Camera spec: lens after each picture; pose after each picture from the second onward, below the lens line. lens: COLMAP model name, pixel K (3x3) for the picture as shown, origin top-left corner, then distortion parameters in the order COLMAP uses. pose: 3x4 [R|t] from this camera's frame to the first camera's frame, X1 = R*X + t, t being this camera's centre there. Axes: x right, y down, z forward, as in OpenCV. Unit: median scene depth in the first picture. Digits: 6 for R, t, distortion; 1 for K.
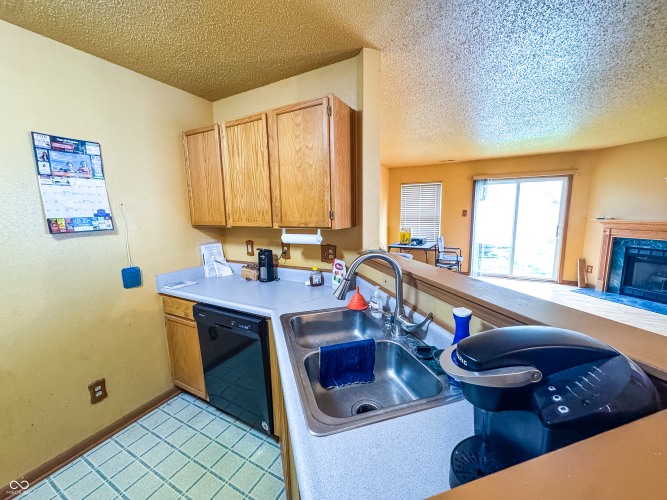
lens RADIAL K [[266.4, 0, 334.9], [0, 266.4, 250.1], [0, 0, 1]] dist [-0.007519, -0.000596]
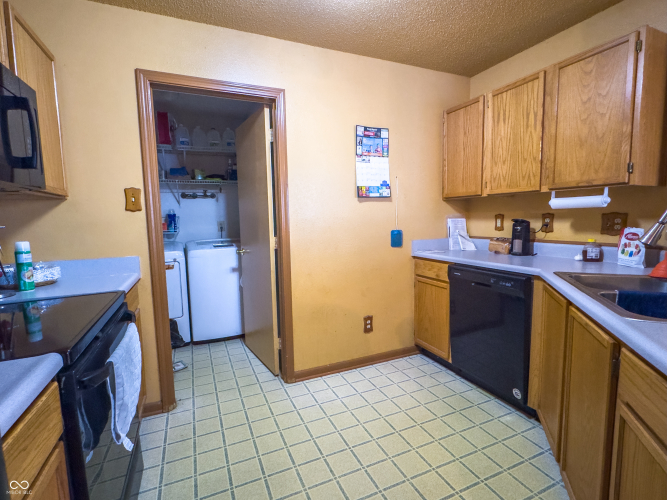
lens RADIAL K [[323.5, 0, 330.9], [0, 323.5, 249.7], [0, 0, 1]] dist [-0.008759, -0.000006]
pose [[0.779987, 0.067763, -0.622115, -0.091468], [-0.087104, 0.996199, -0.000699, 0.188223], [0.619703, 0.054734, 0.782925, -0.335261]]
